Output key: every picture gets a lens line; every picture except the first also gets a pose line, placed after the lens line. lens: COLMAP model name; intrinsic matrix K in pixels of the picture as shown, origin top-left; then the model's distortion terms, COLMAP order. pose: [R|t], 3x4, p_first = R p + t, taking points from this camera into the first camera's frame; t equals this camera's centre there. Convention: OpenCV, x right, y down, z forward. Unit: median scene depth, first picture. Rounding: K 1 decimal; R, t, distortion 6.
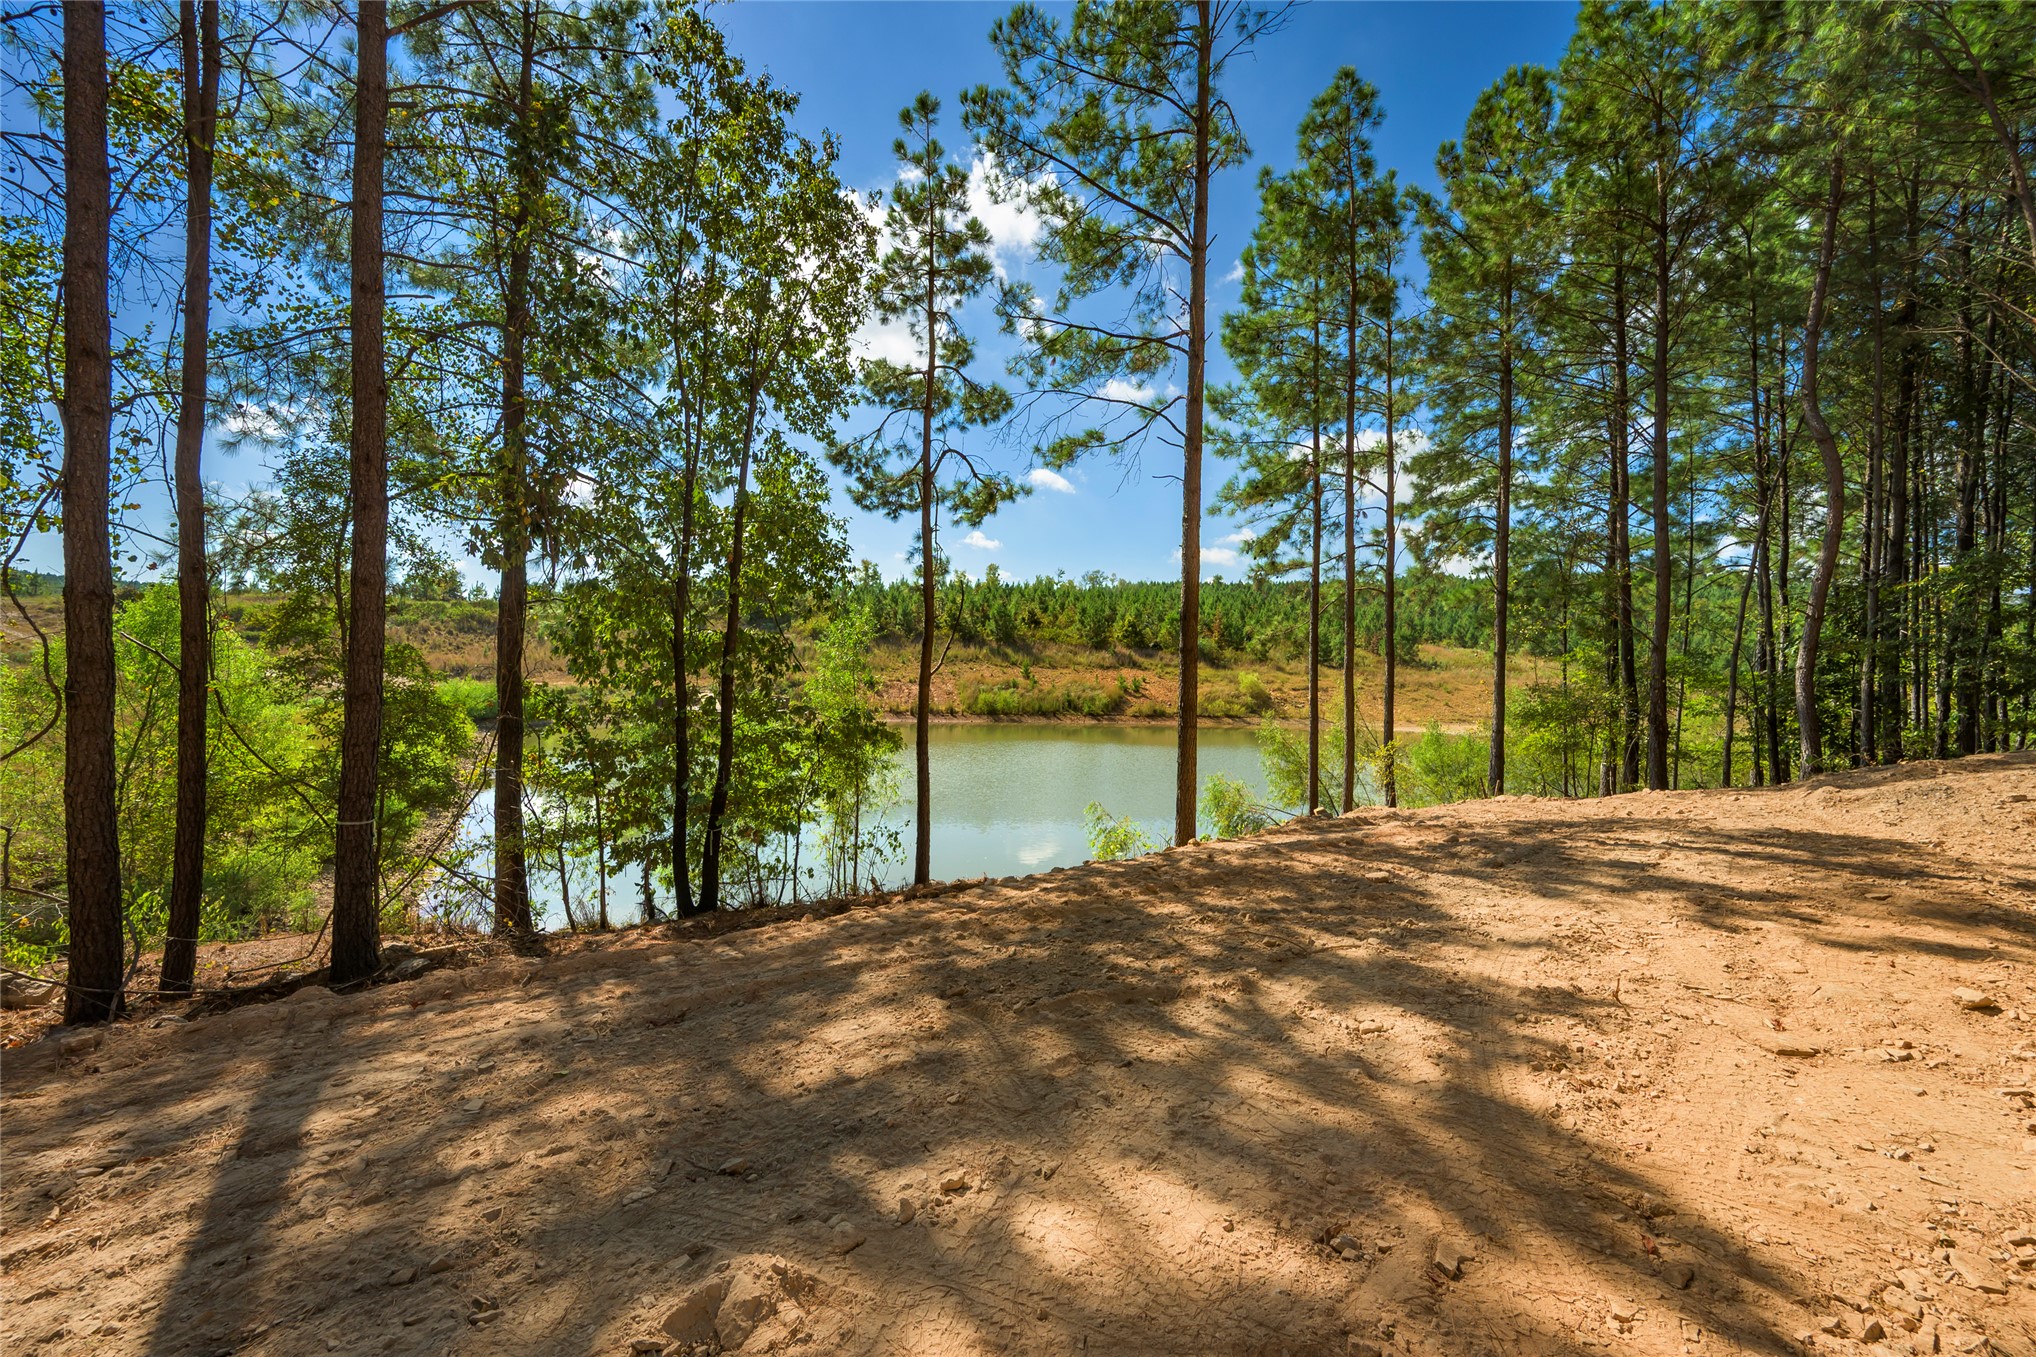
lens RADIAL K [[796.9, 0, 1021.6], [0, 796.9, 676.1], [0, 0, 1]] dist [-0.004813, 0.002136]
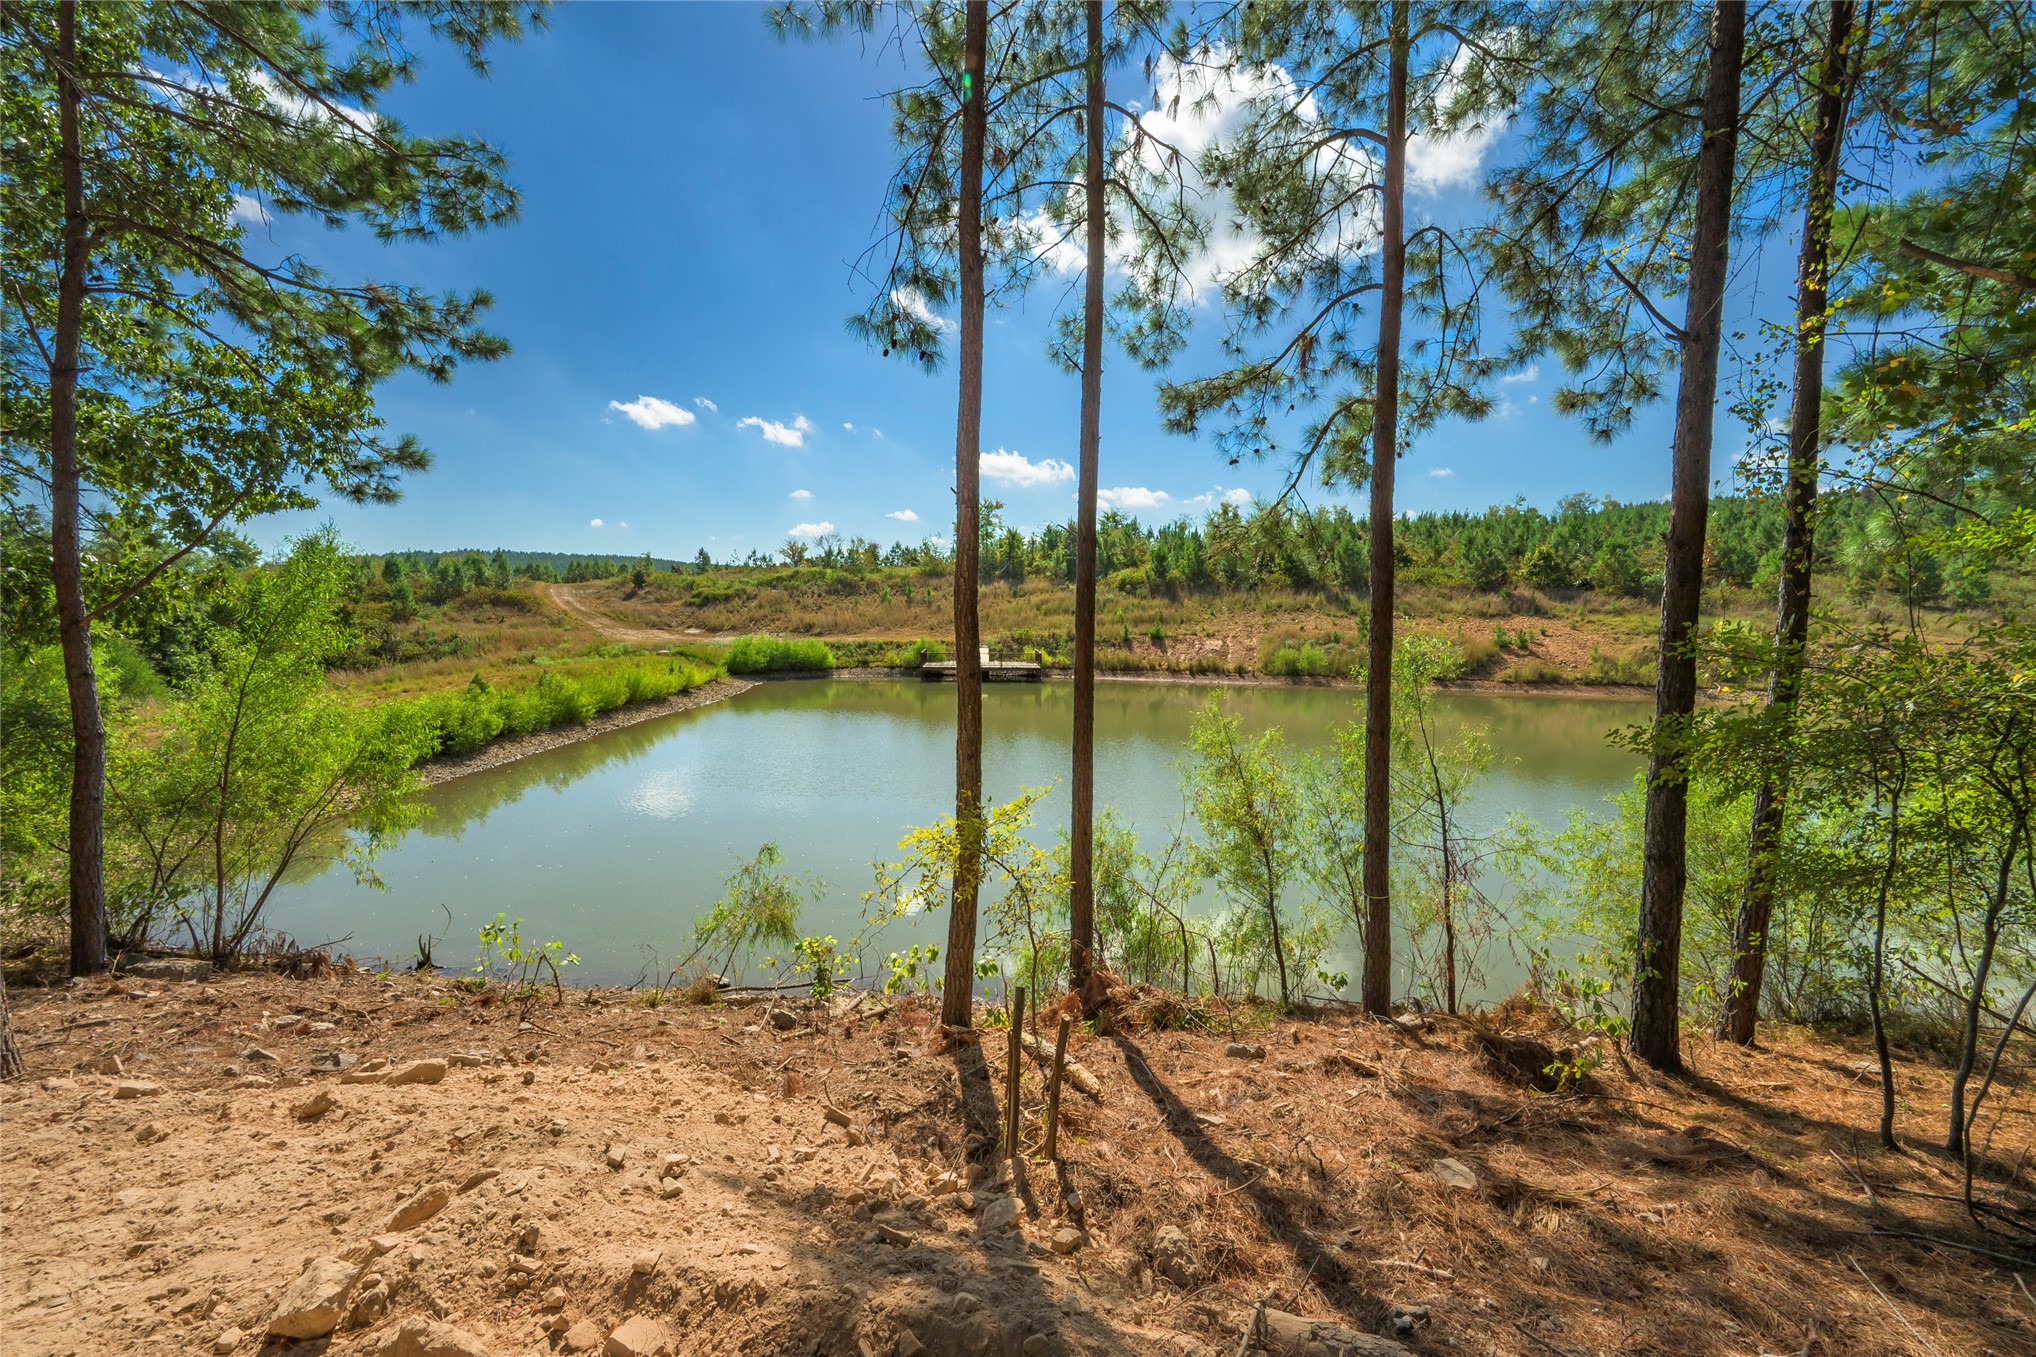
lens RADIAL K [[796.9, 0, 1014.9], [0, 796.9, 680.4], [0, 0, 1]] dist [-0.001736, 0.000781]
pose [[0.854271, 0.025201, -0.519217, 0.675861], [0.007147, 0.998160, 0.060206, 0.009805], [0.519779, -0.055143, 0.852519, 0.753483]]
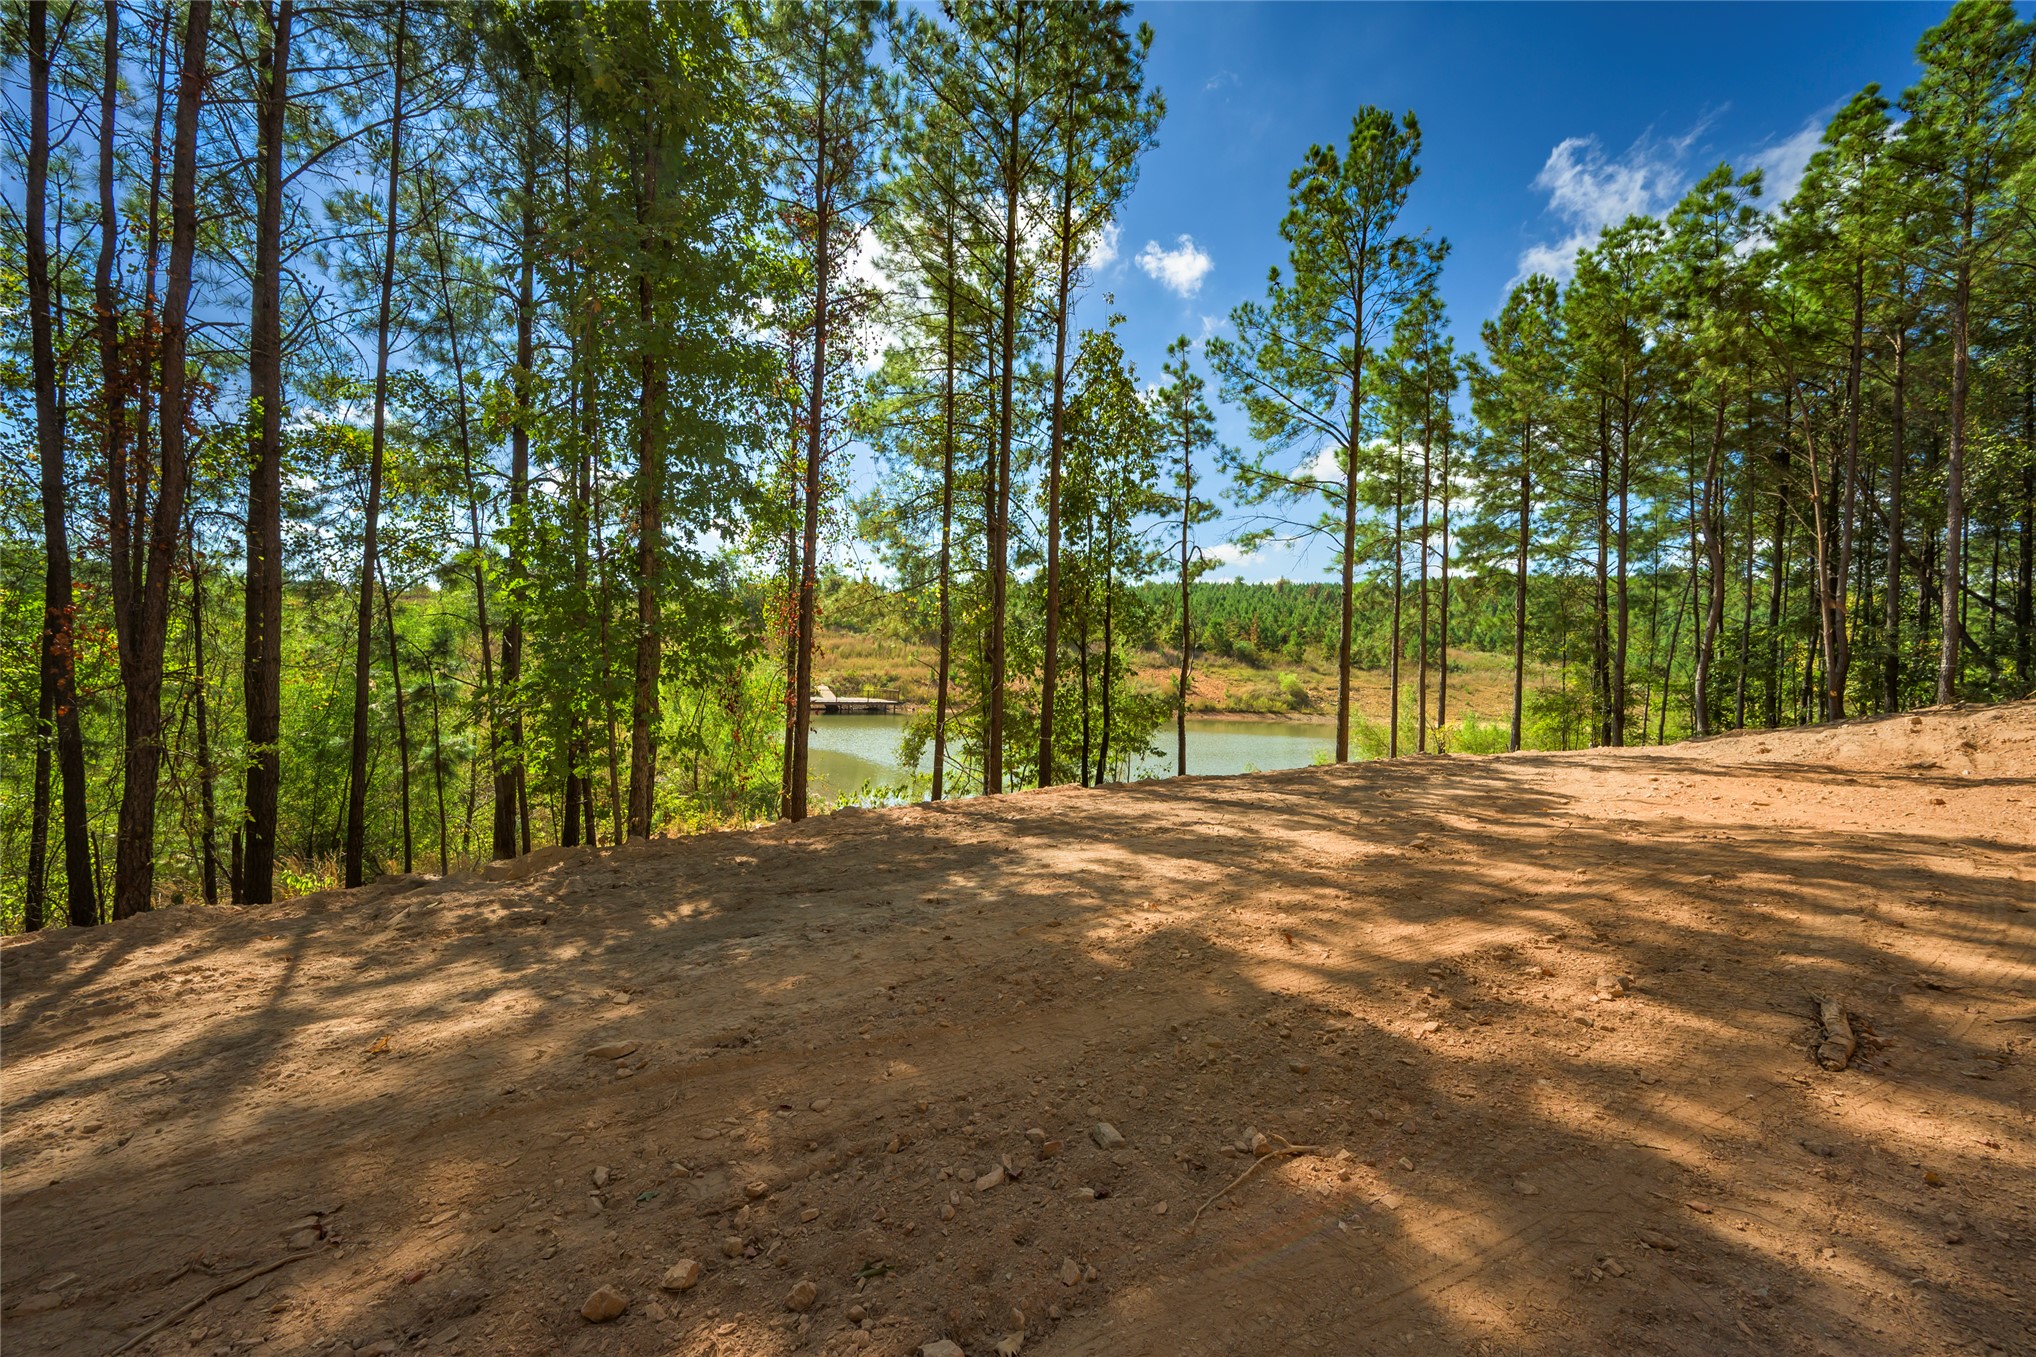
lens RADIAL K [[795.3, 0, 1013.4], [0, 795.3, 681.3], [0, 0, 1]] dist [0.000609, -0.000094]
pose [[0.999643, 0.011503, -0.024136, -0.392889], [-0.011228, 0.999871, 0.011489, -0.008035], [0.024265, -0.011214, 0.999643, -0.654031]]
